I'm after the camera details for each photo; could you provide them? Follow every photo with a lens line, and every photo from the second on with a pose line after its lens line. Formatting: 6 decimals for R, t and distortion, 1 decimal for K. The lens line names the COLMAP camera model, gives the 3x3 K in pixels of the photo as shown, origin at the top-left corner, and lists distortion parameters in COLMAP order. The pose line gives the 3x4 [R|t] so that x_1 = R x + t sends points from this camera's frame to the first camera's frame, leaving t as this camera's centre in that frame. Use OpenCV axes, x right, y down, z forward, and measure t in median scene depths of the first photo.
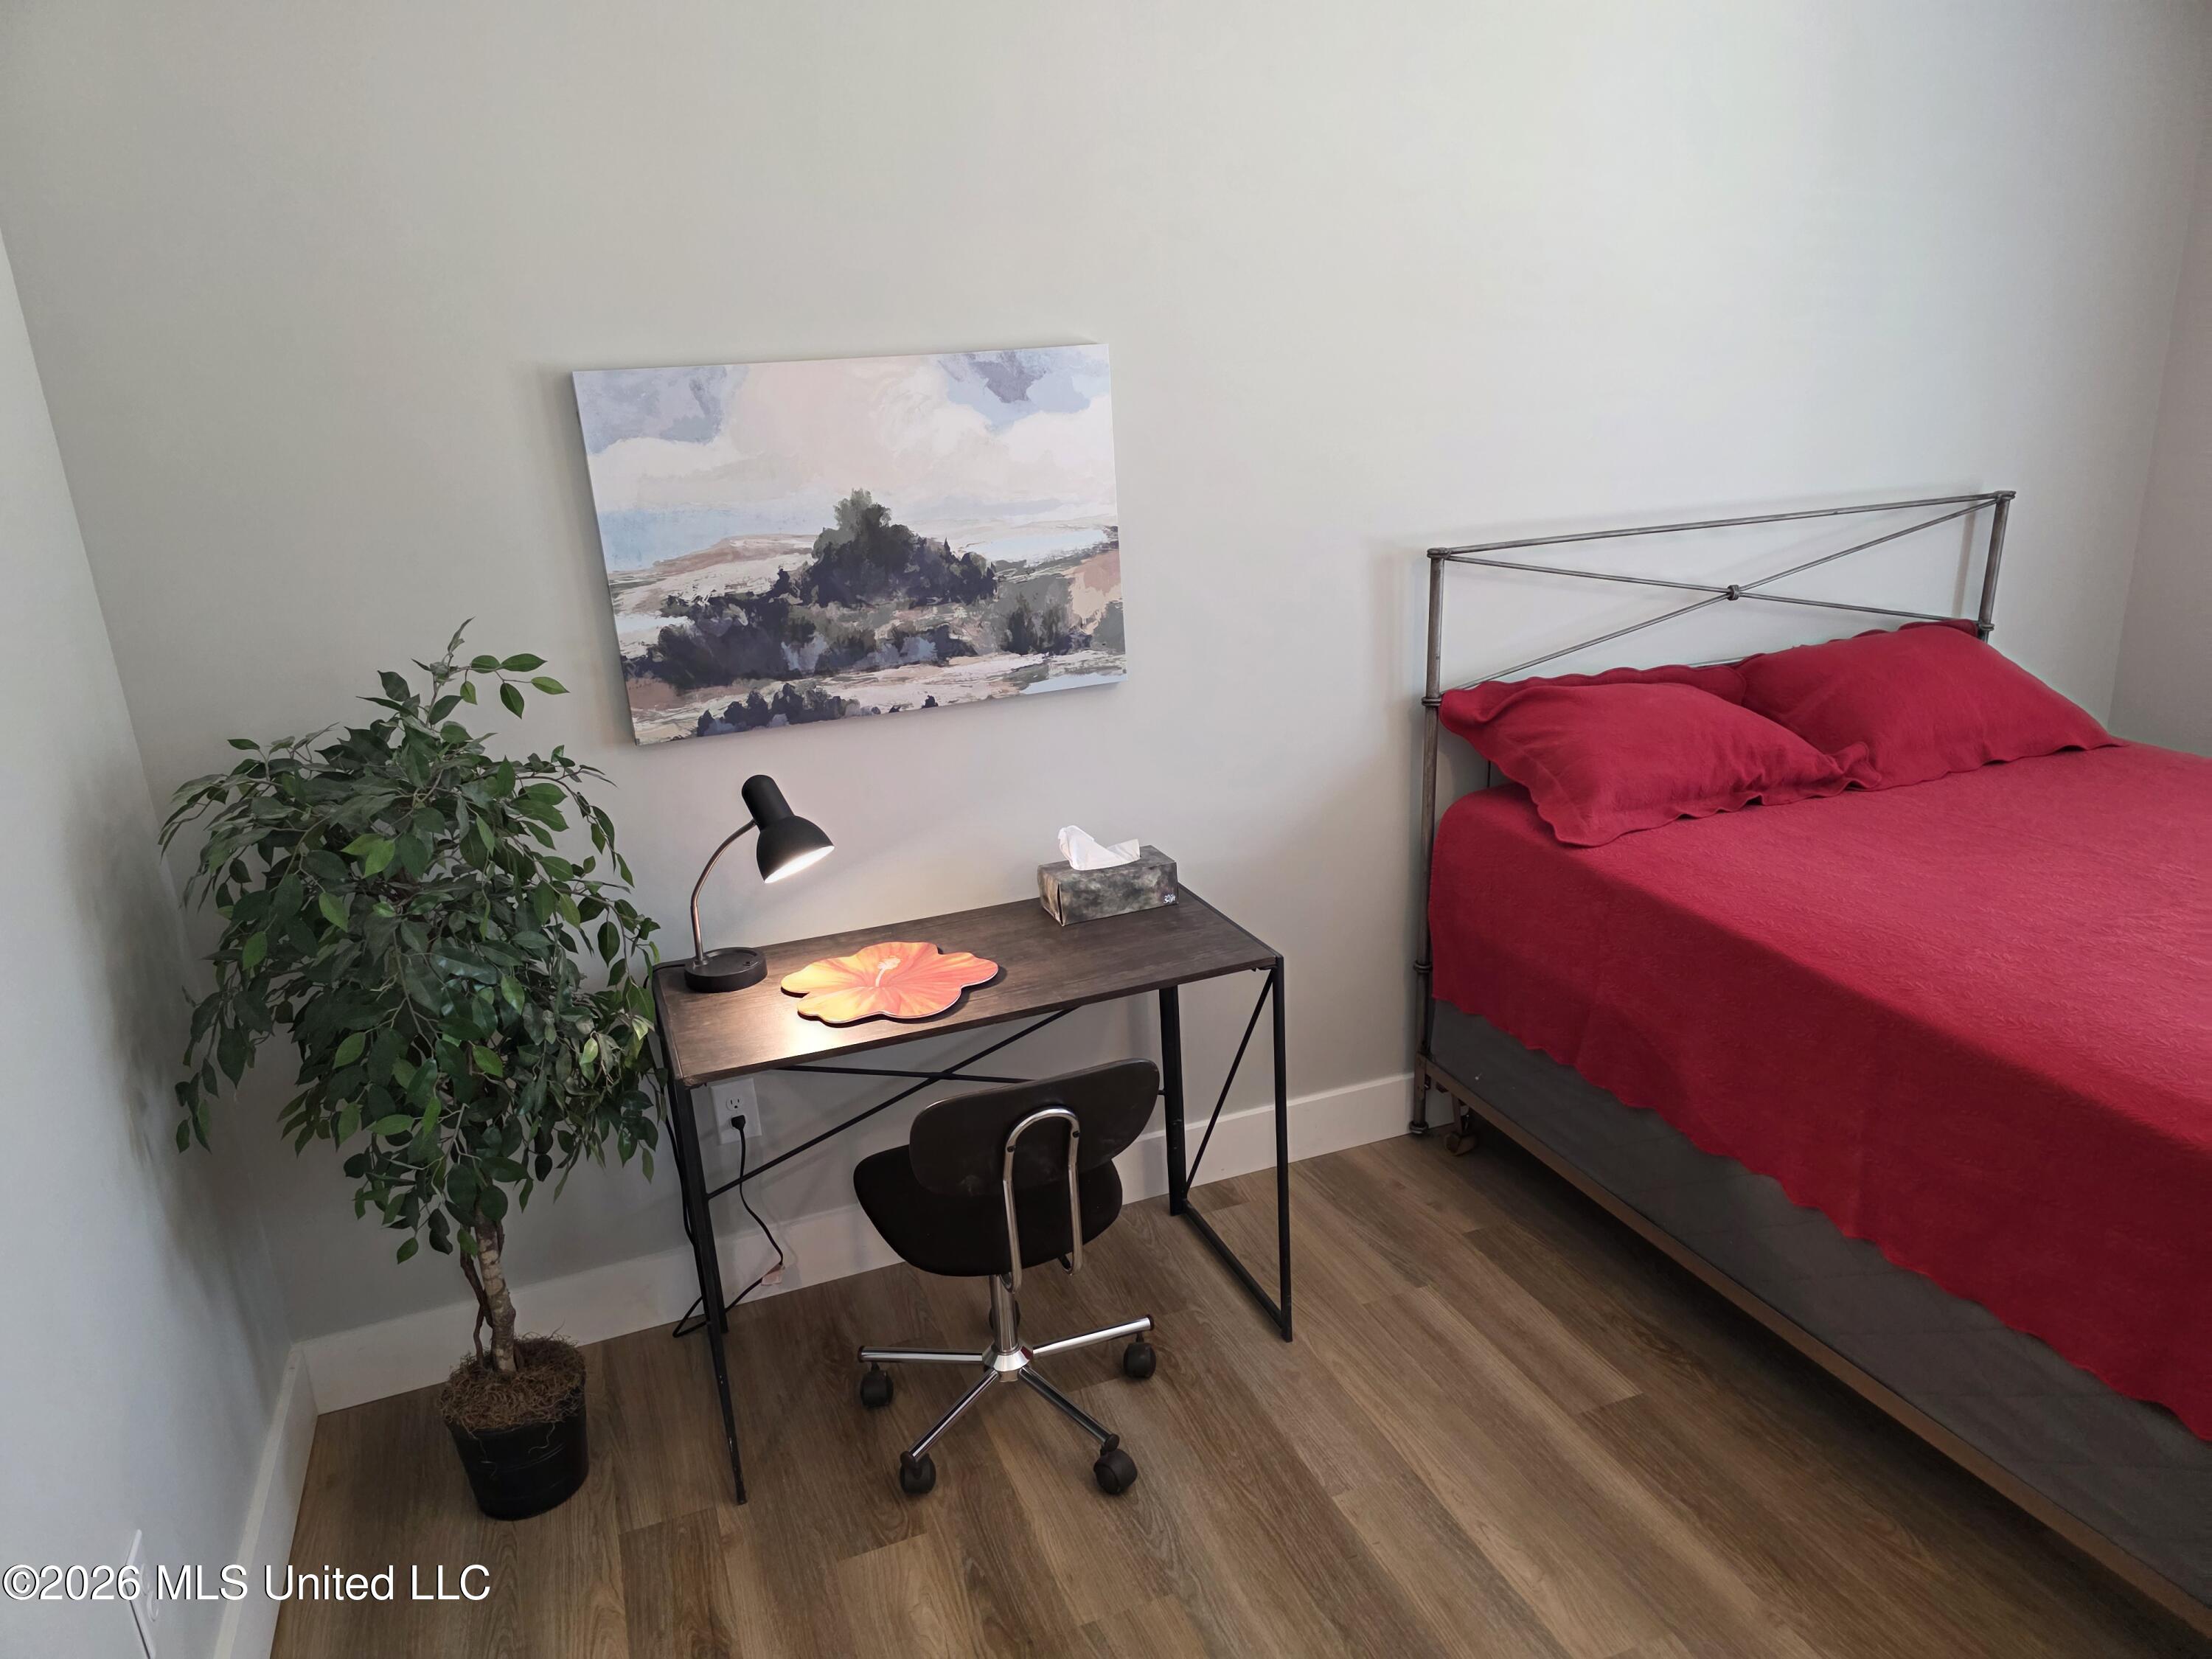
lens RADIAL K [[1458.9, 0, 1103.7], [0, 1458.9, 855.5], [0, 0, 1]] dist [0.104301, -0.120016]
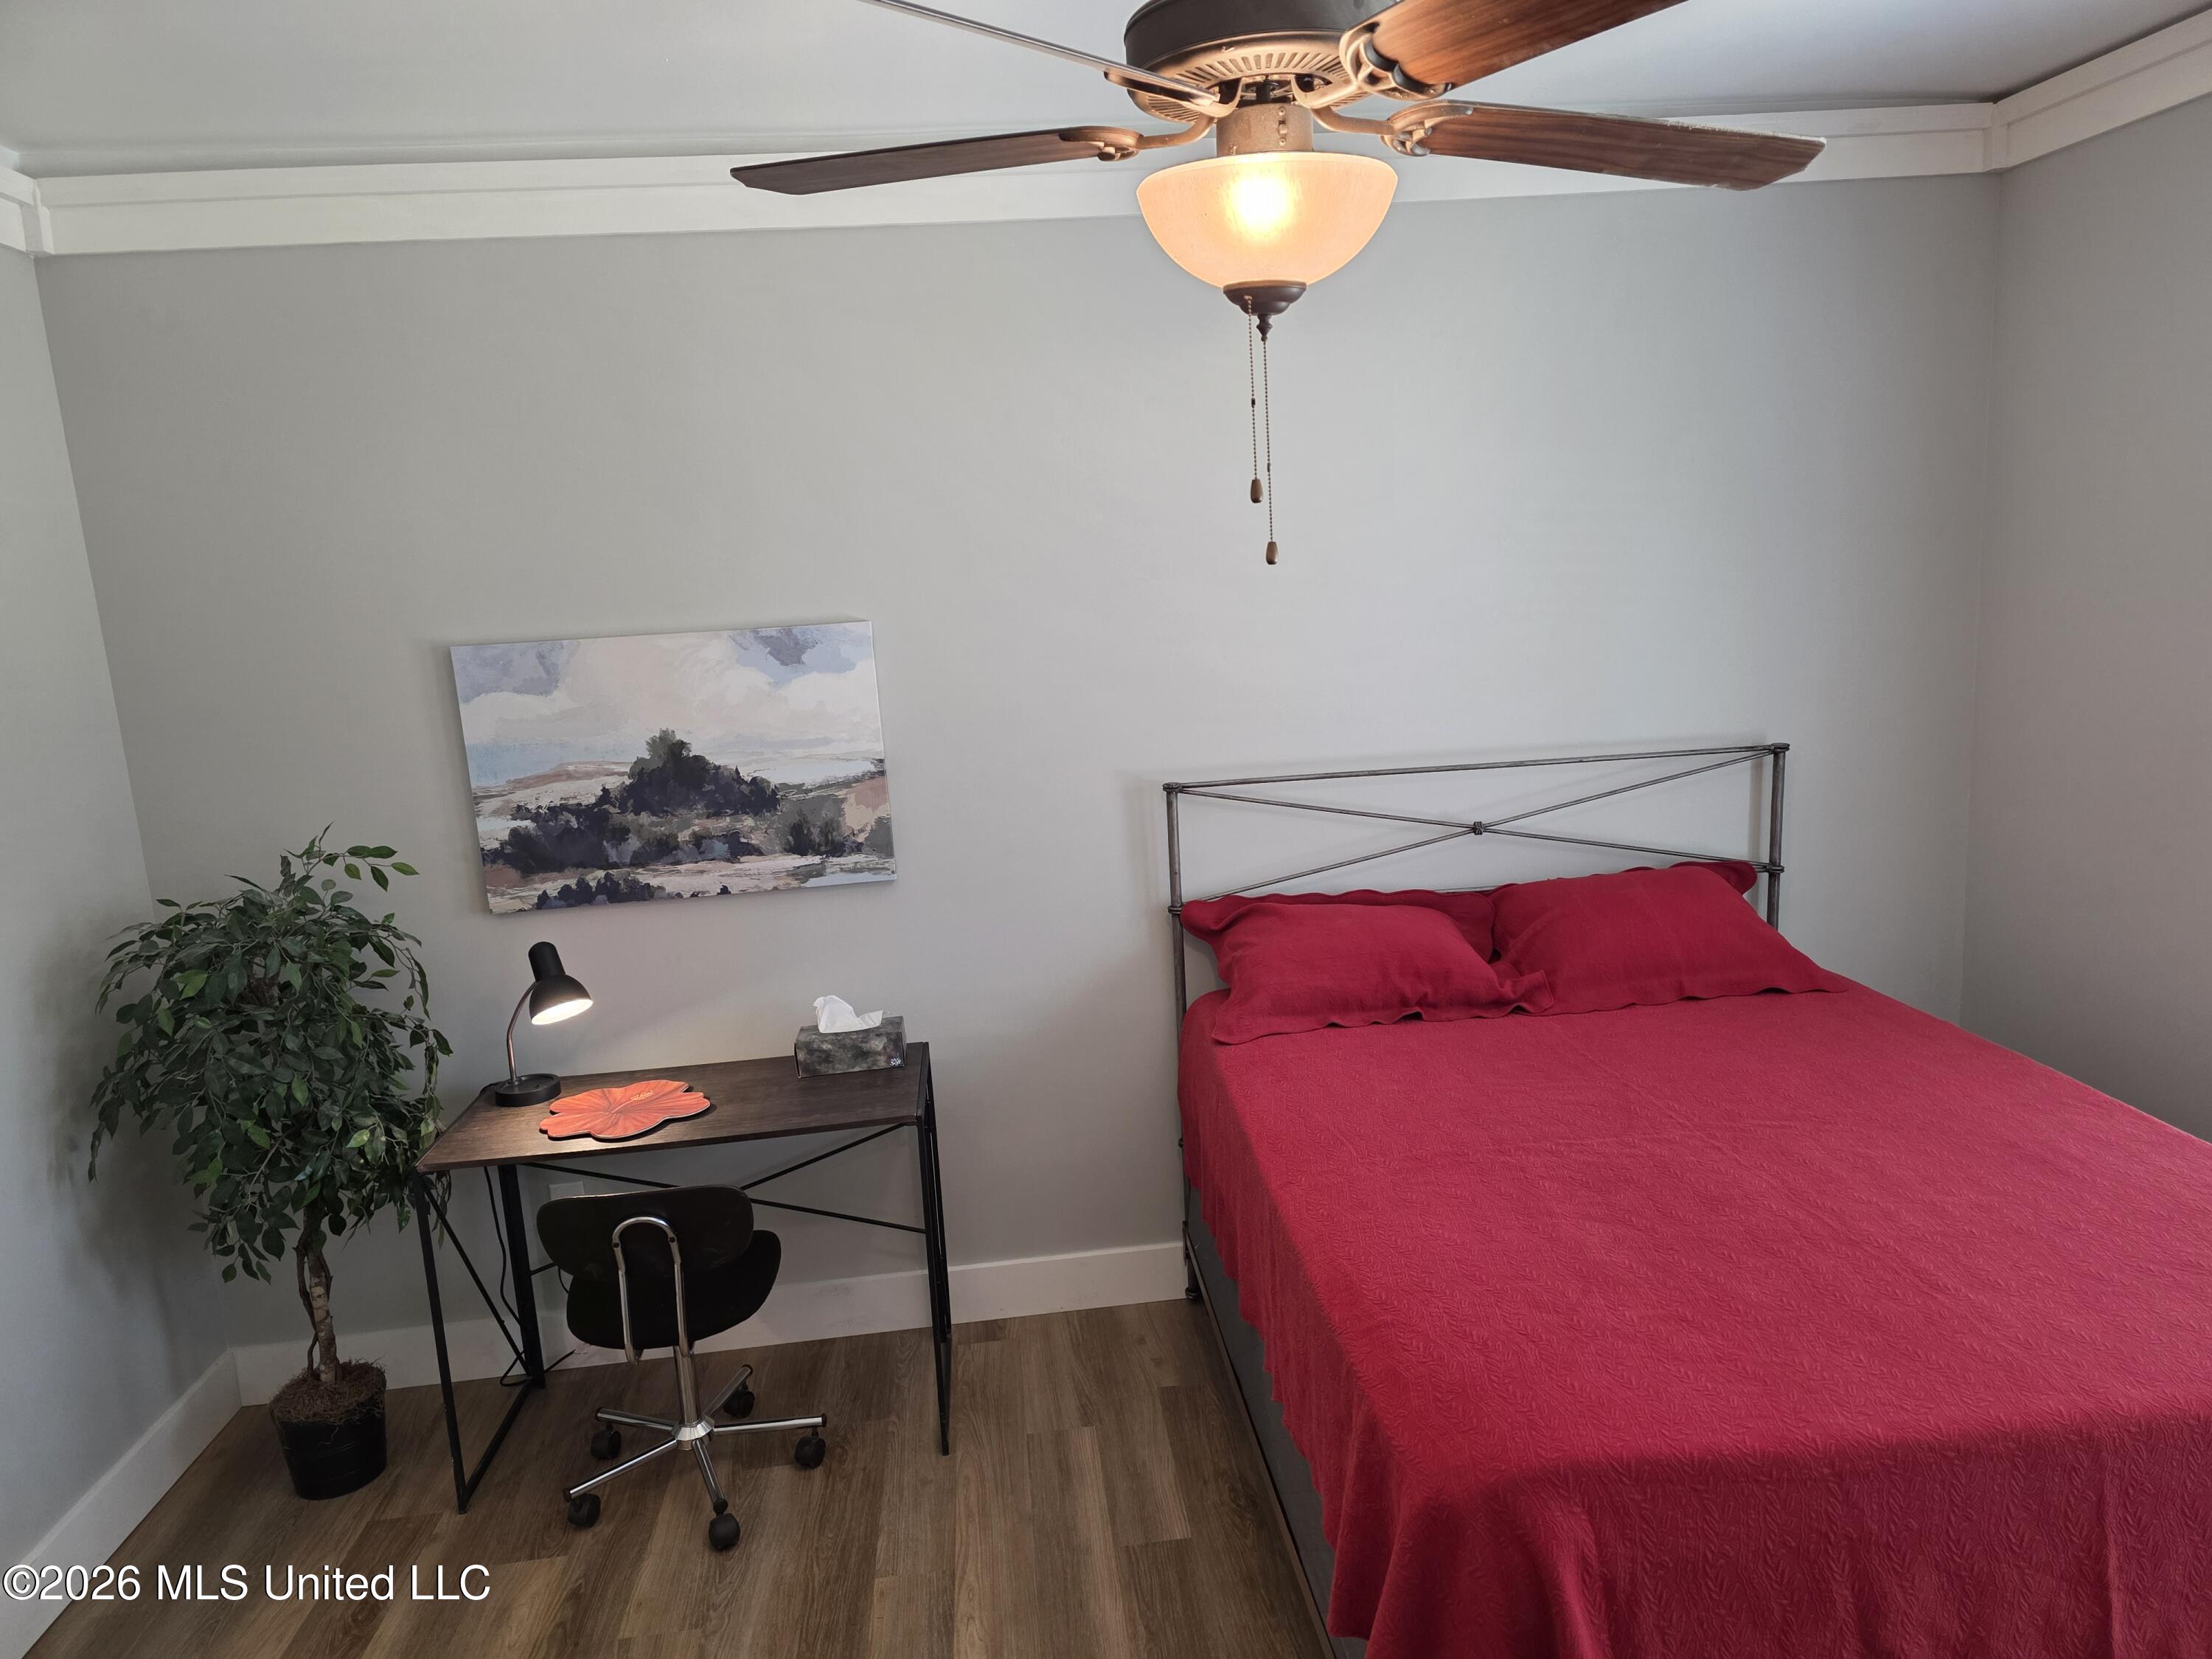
lens RADIAL K [[1459.5, 0, 1114.7], [0, 1459.5, 842.2], [0, 0, 1]] dist [0.093819, -0.097562]
pose [[0.968464, 0.043434, -0.245339, 0.511907], [-0.072282, 0.991318, -0.109832, -0.030468], [0.238438, 0.124102, 0.963196, -0.148828]]
